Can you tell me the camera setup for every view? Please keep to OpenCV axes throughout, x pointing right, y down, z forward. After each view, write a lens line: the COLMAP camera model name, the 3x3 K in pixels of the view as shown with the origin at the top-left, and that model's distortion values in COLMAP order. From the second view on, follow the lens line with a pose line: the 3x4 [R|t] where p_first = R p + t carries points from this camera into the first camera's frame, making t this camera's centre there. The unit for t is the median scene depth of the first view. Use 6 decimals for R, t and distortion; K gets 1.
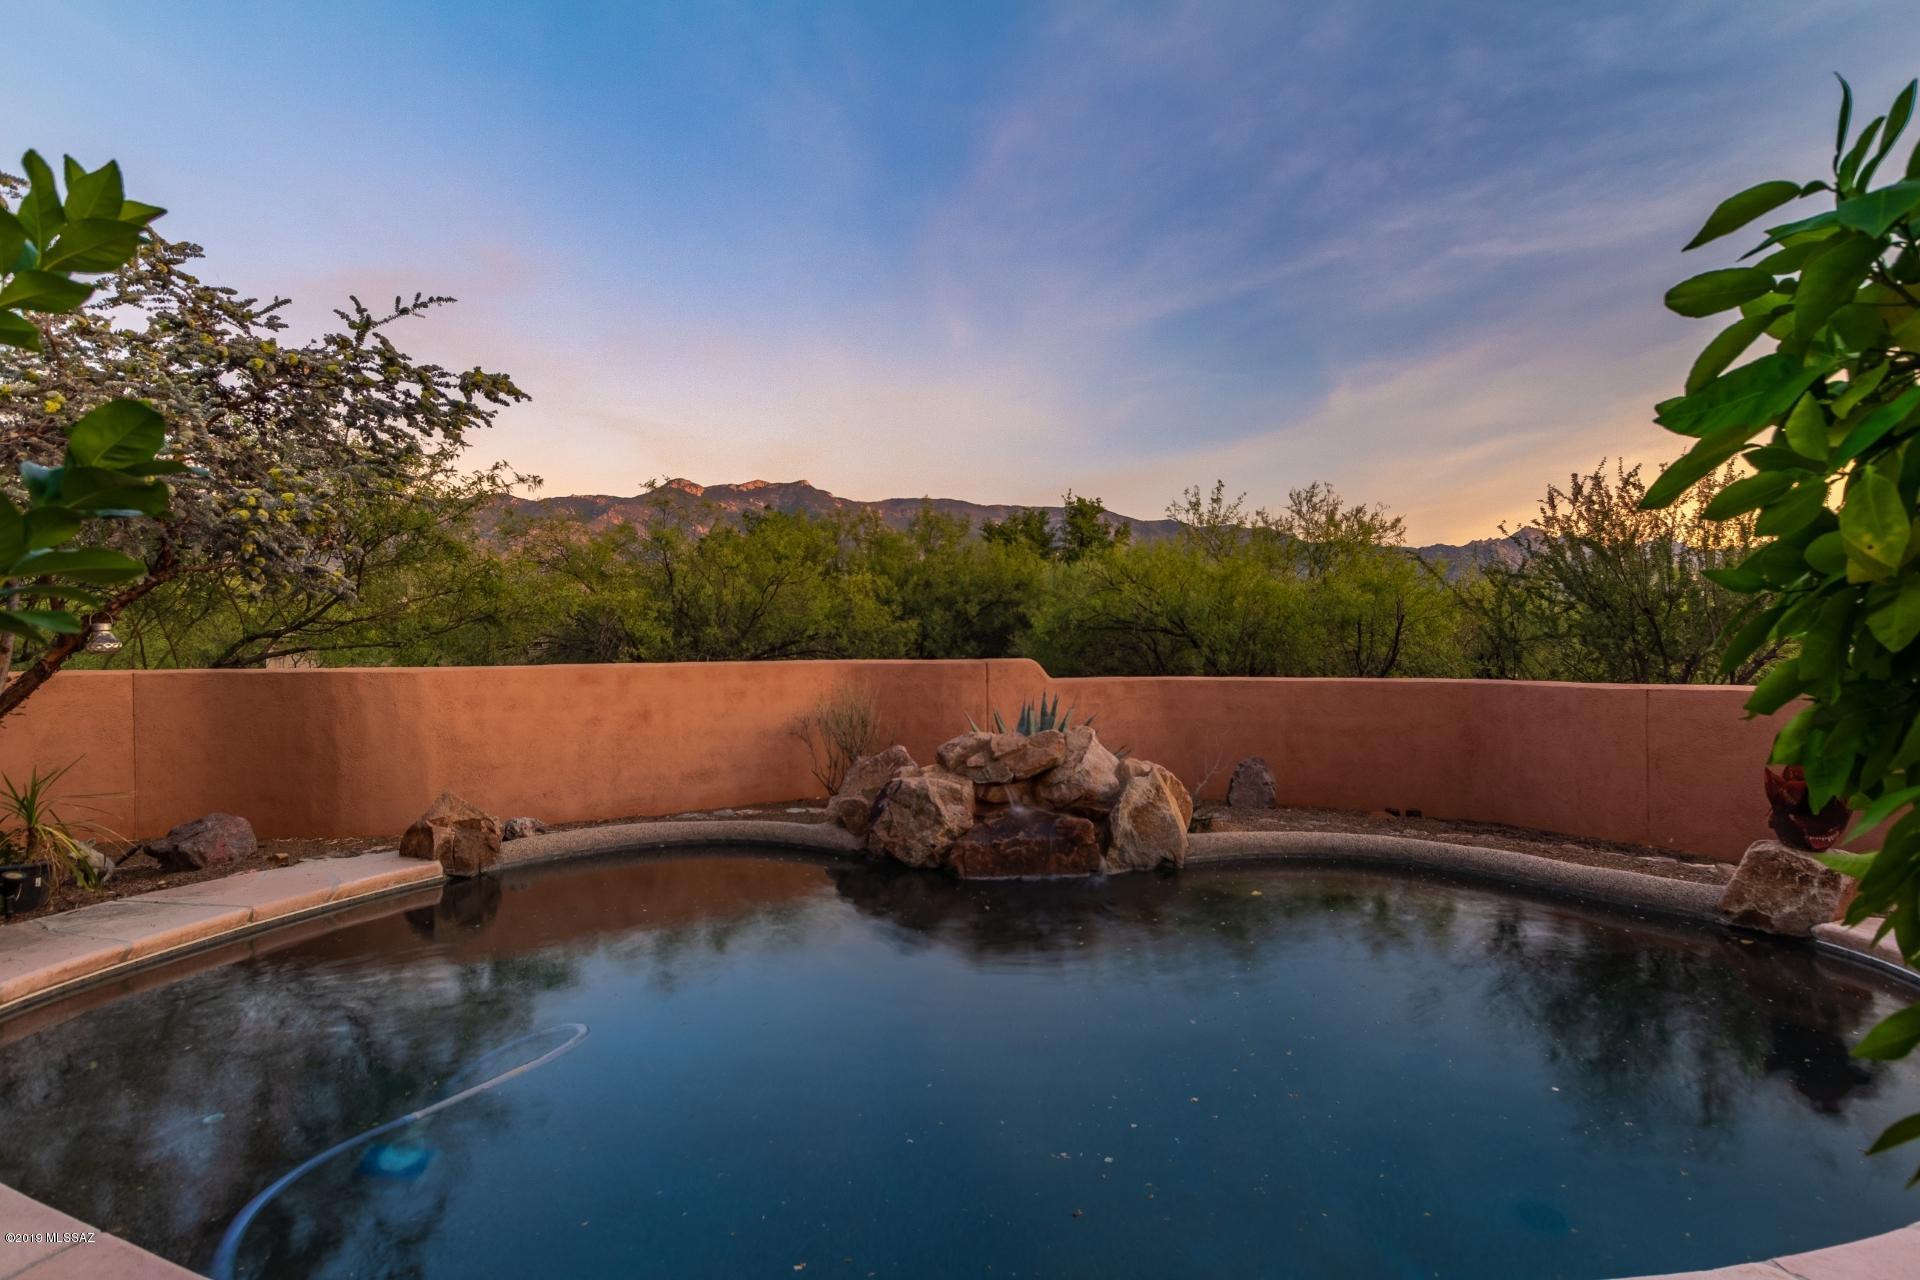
lens RADIAL K [[969.1, 0, 961.8], [0, 969.1, 620.3], [0, 0, 1]] dist [0.012662, 0.001037]
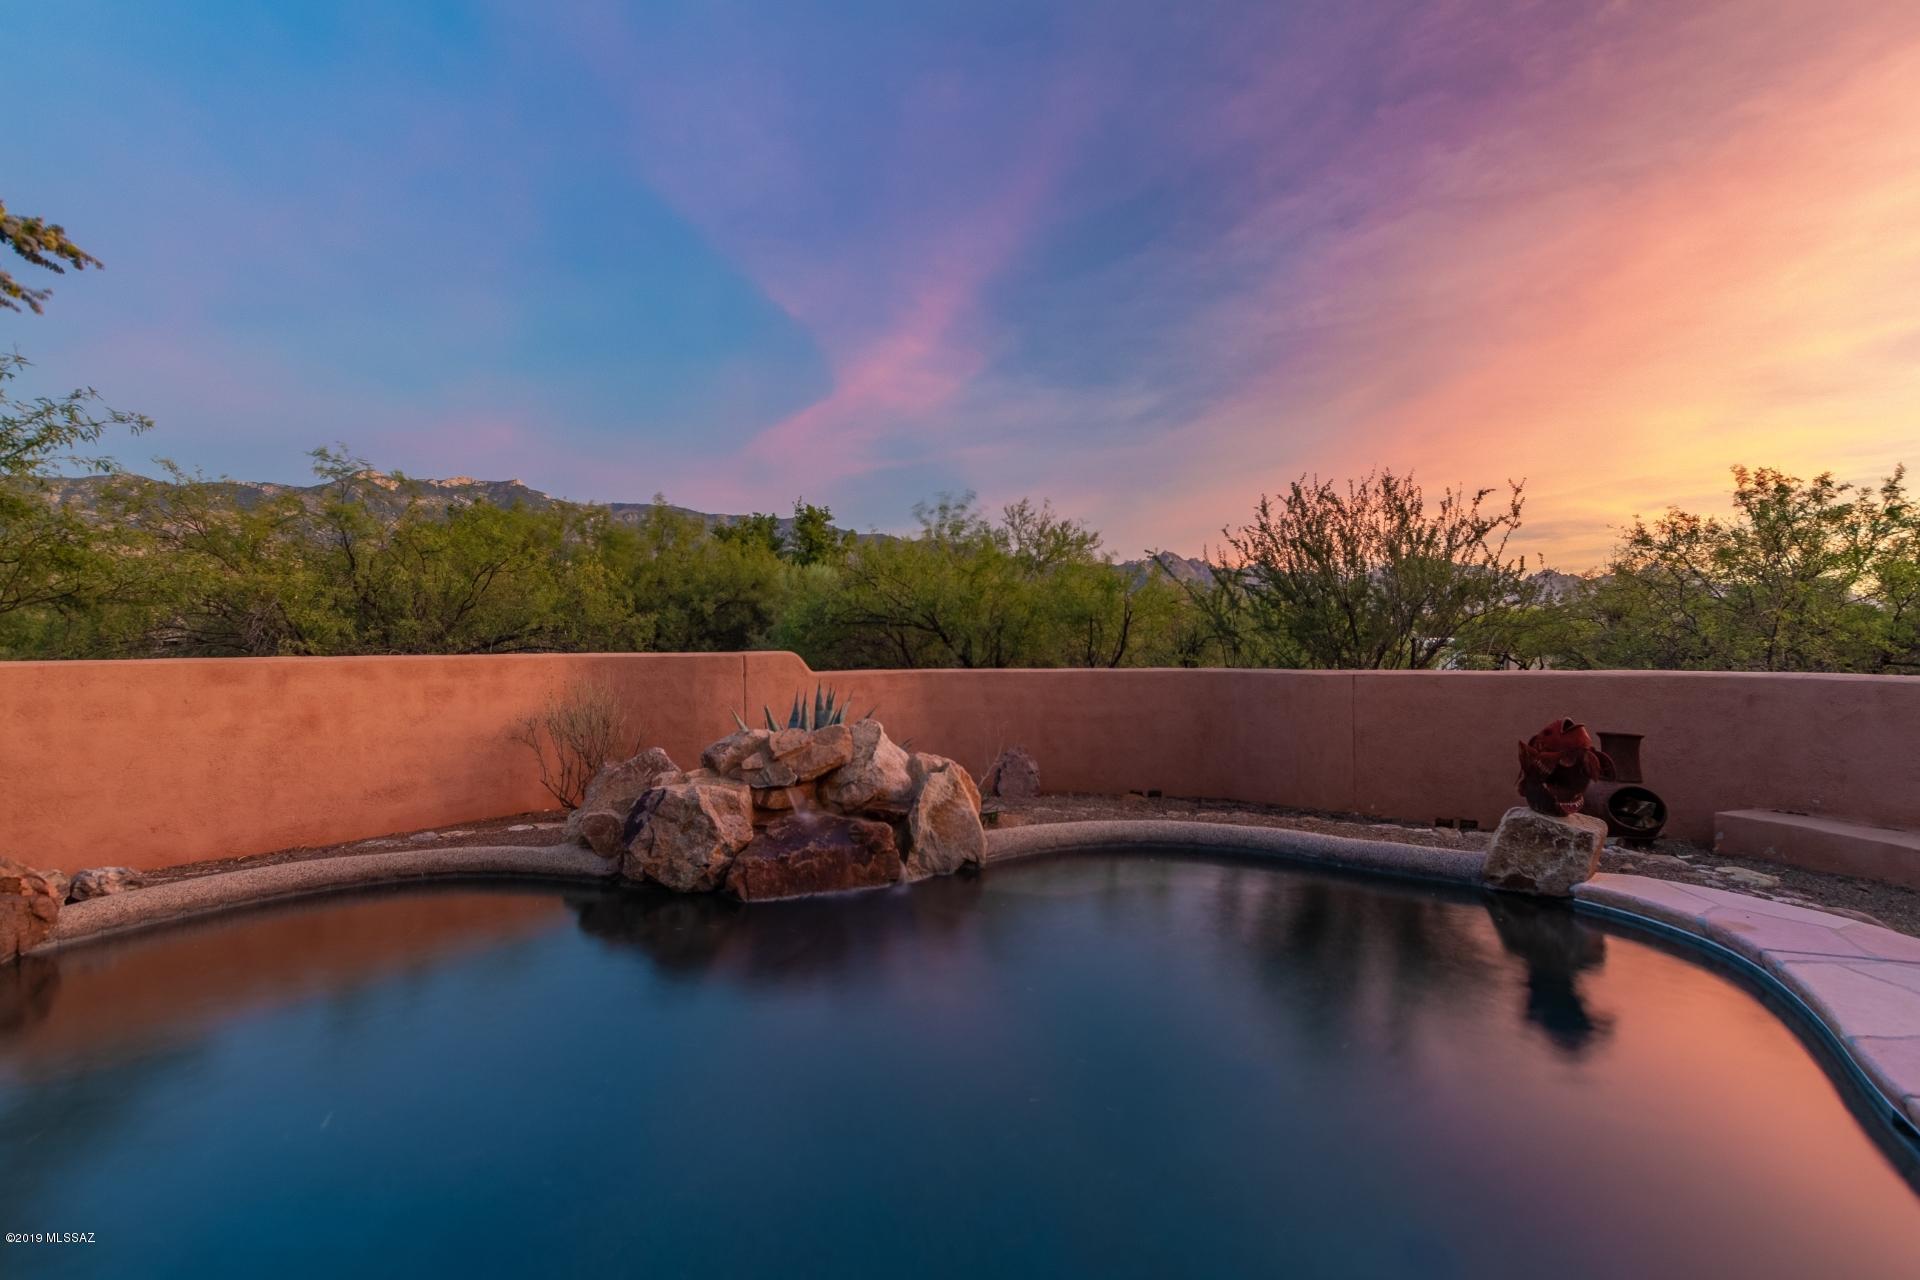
lens RADIAL K [[884.4, 0, 960.0], [0, 884.4, 640.0], [0, 0, 1]] dist [0.019473, -0.007232]
pose [[0.954818, 0.001364, 0.297188, -0.037232], [-0.006362, 0.999854, 0.015850, 0.017232], [-0.297123, -0.017024, 0.954688, 0.153329]]
